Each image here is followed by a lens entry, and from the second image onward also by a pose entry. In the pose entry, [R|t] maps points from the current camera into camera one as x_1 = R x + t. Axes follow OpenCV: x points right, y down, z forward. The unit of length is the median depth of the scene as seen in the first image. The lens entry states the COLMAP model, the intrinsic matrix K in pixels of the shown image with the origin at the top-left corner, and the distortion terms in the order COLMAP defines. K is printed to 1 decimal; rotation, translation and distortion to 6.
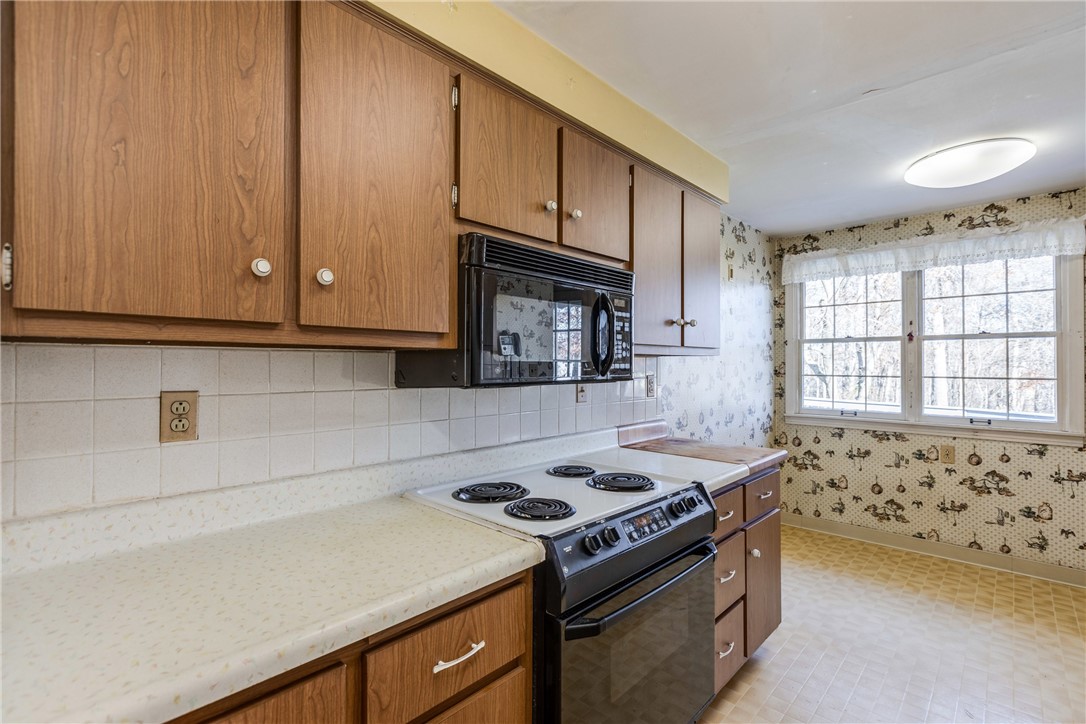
lens RADIAL K [[494.4, 0, 545.6], [0, 494.4, 358.0], [0, 0, 1]] dist [-0.000848, -0.000079]
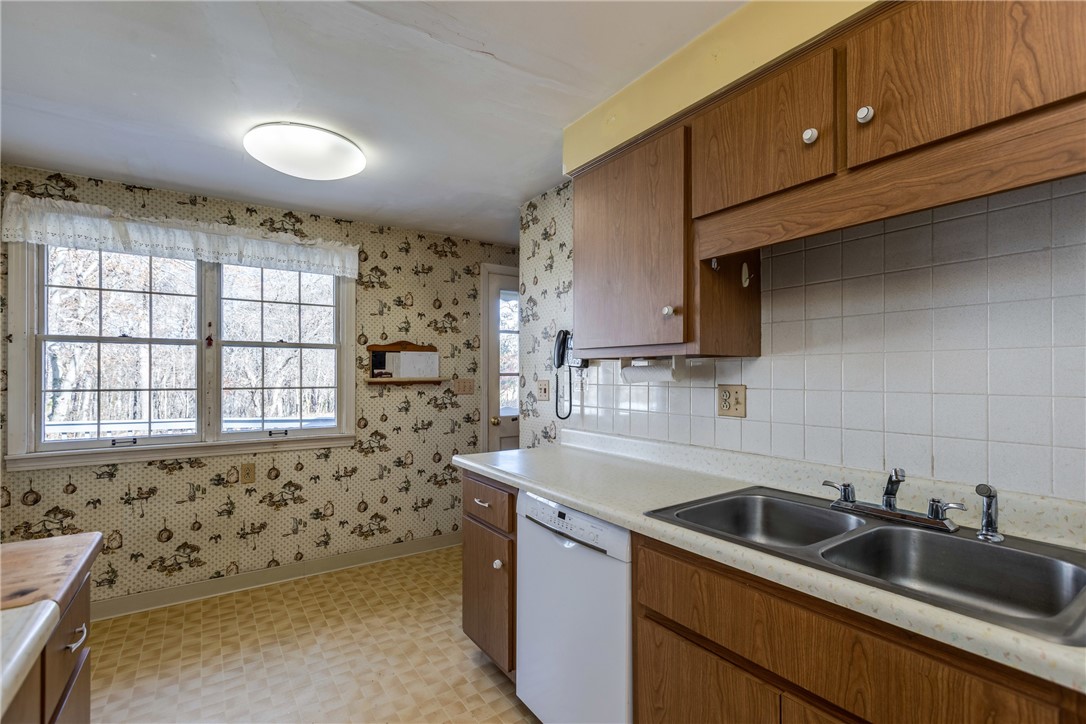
lens RADIAL K [[497.1, 0, 542.3], [0, 497.1, 372.2], [0, 0, 1]] dist [0.001970, -0.000166]
pose [[0.214107, 0.003215, 0.976805, 0.038558], [-0.011194, 0.999937, -0.000838, 0.004404], [-0.976746, -0.010755, 0.214130, 0.281576]]
